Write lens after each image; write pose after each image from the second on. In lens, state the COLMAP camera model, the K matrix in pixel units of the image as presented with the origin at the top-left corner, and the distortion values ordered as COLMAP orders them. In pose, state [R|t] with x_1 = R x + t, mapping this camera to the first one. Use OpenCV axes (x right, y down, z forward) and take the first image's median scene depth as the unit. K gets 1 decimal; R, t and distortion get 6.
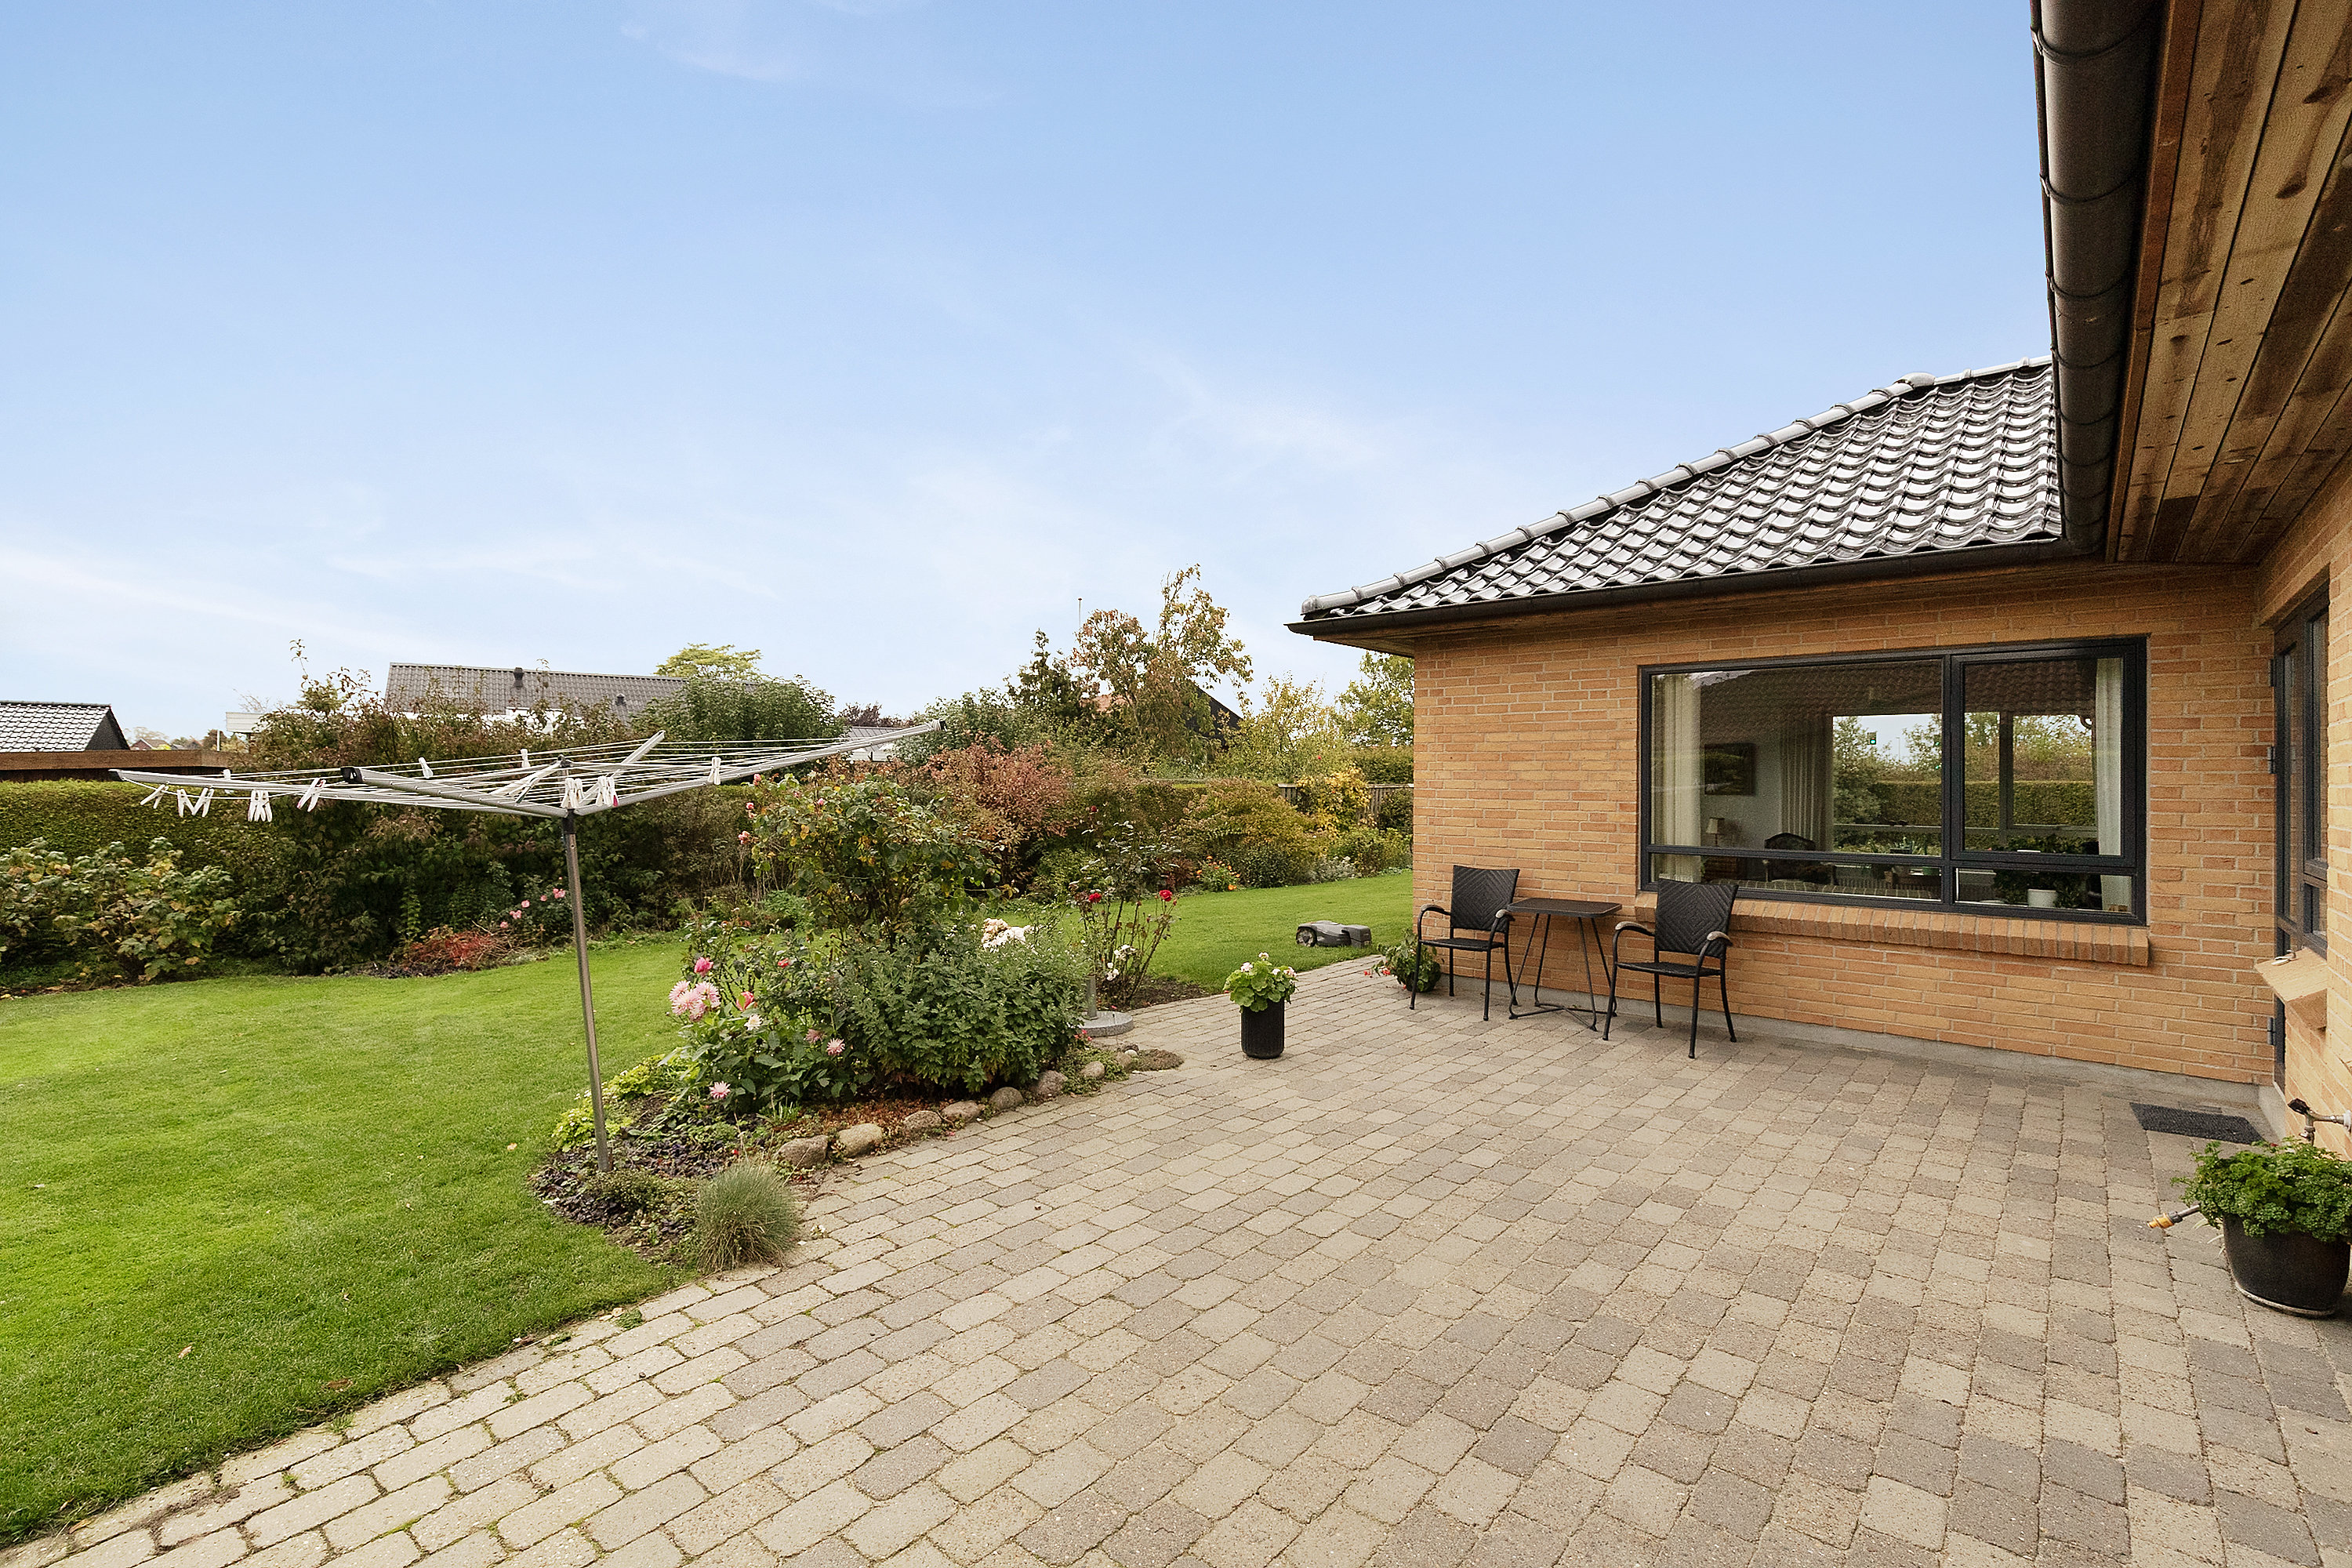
lens RADIAL K [[1068.7, 0, 1174.8], [0, 1068.7, 779.9], [0, 0, 1]] dist [0.005321, -0.000772]
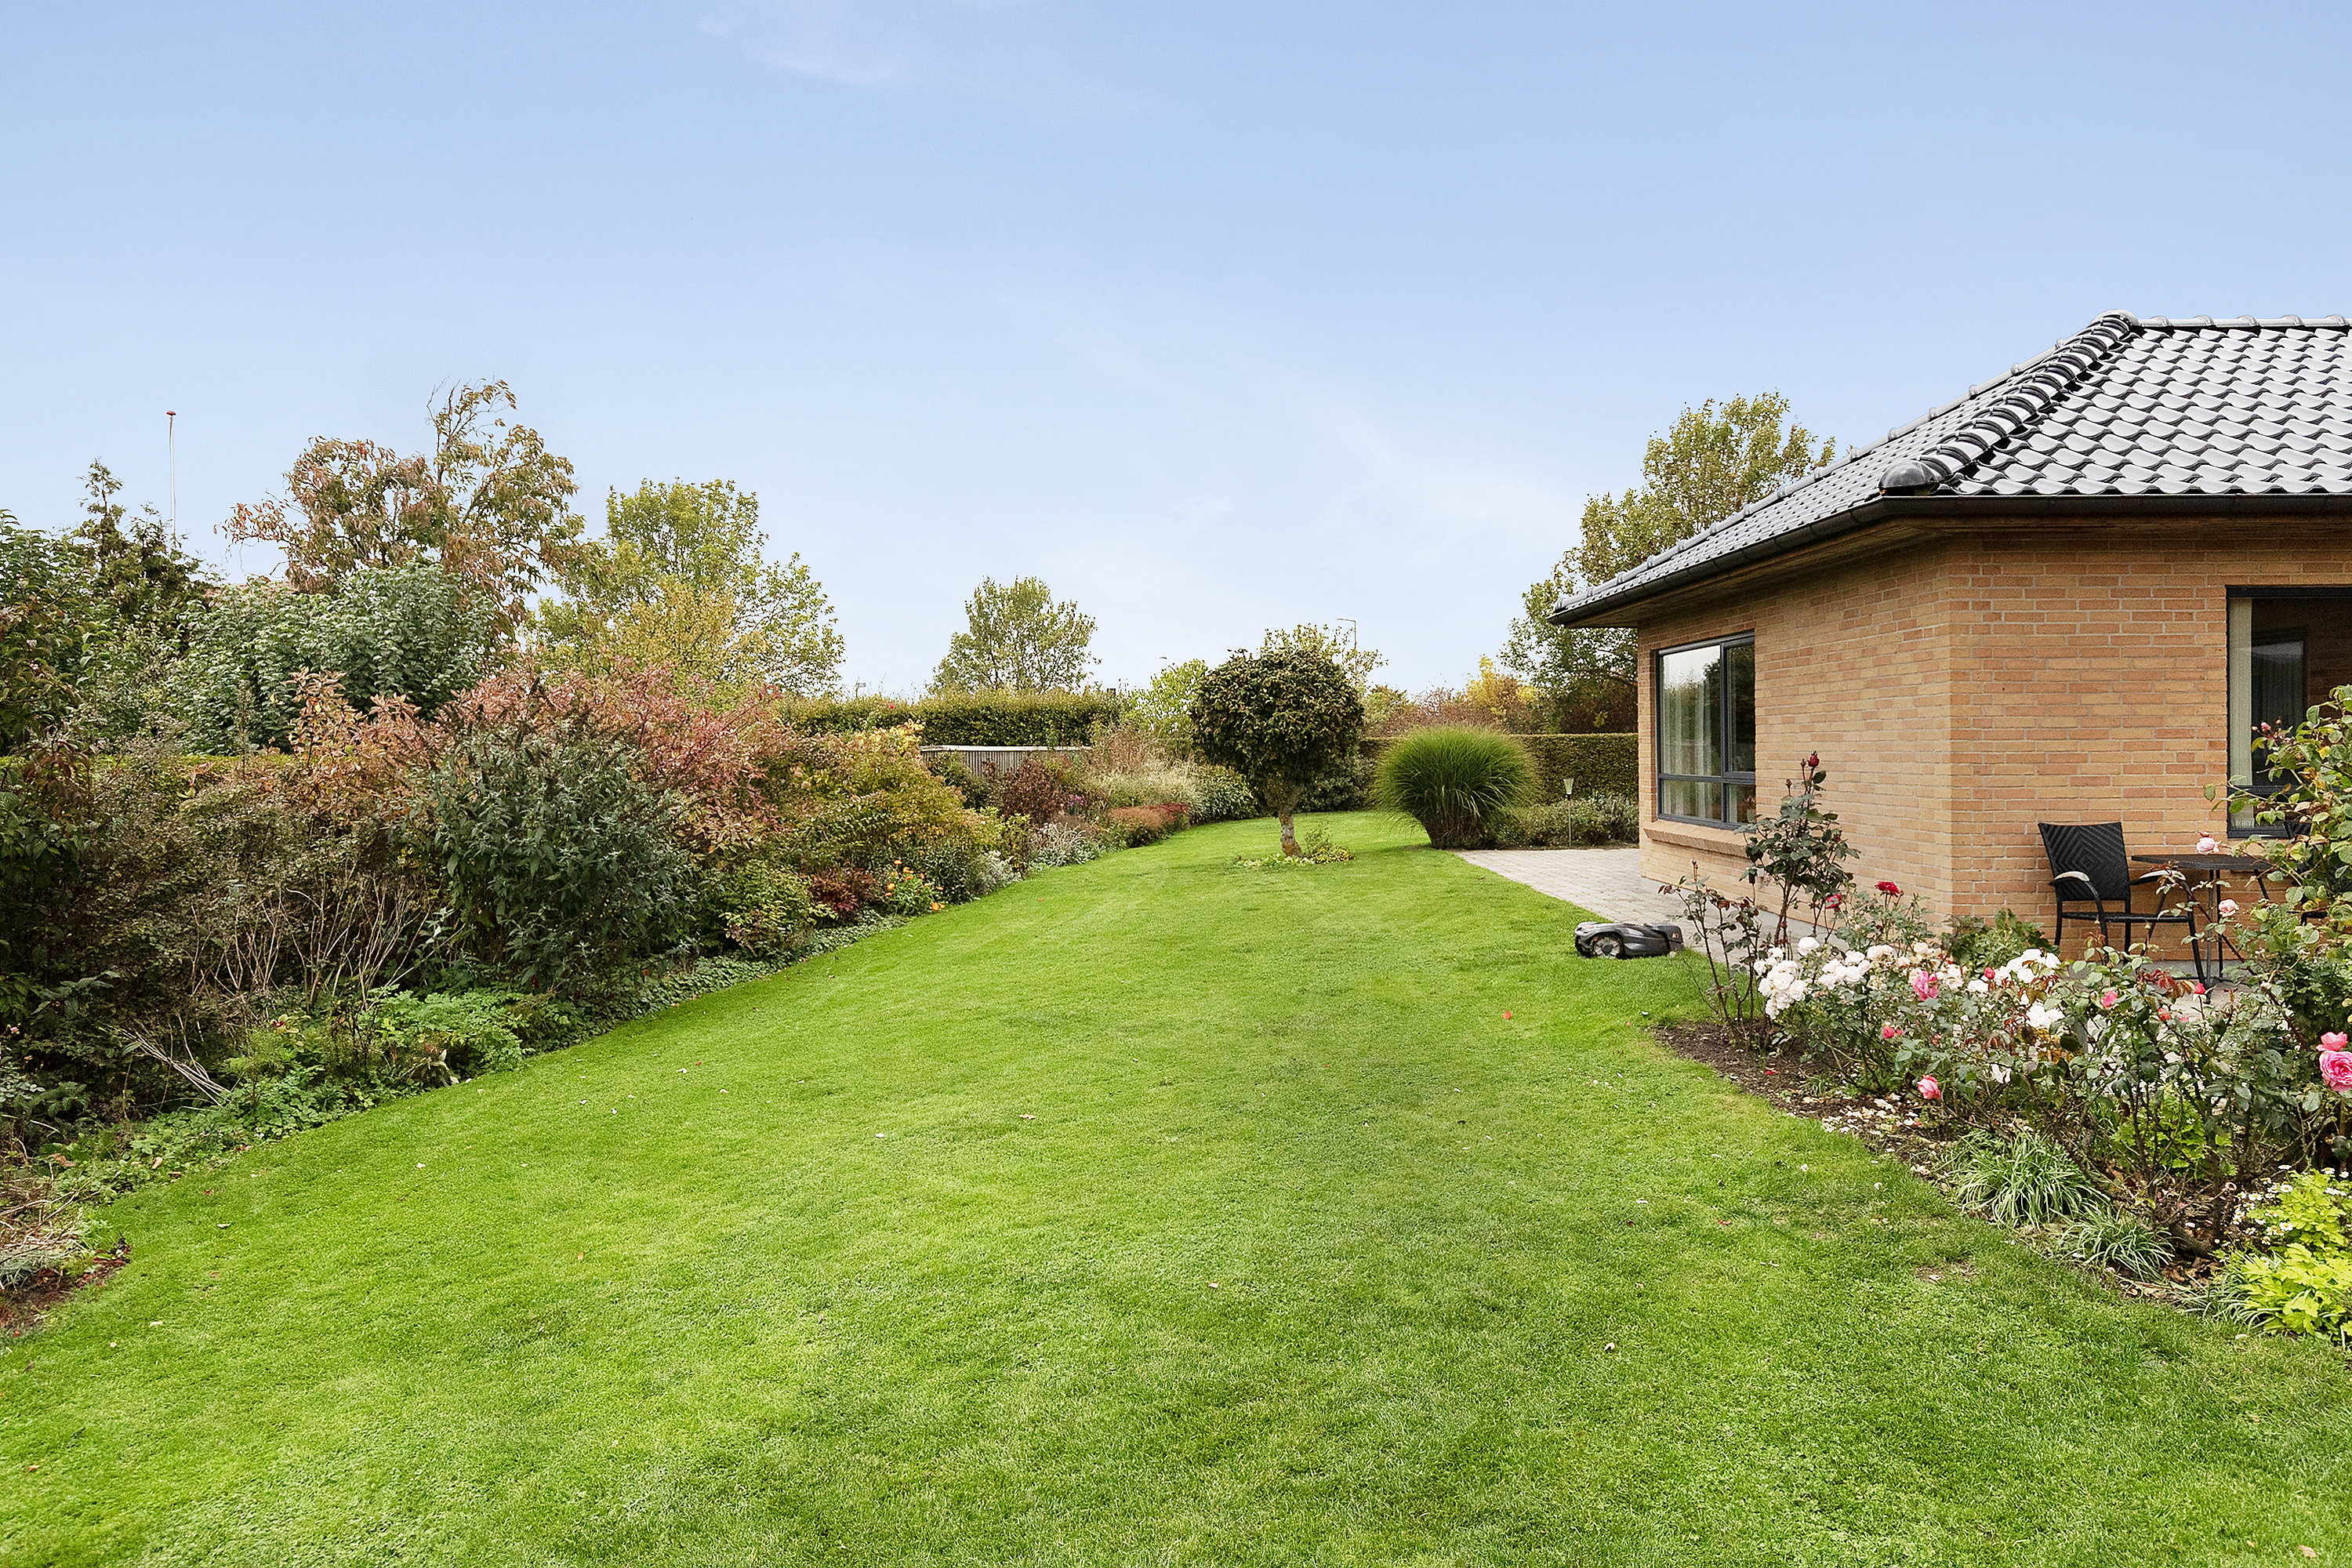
lens RADIAL K [[1482.4, 0, 1168.3], [0, 1482.4, 777.2], [0, 0, 1]] dist [-0.008132, 0.002772]
pose [[0.766587, -0.024248, 0.641683, -0.954553], [0.012432, 0.999660, 0.022923, 0.012391], [-0.642020, -0.009595, 0.766628, 0.575433]]
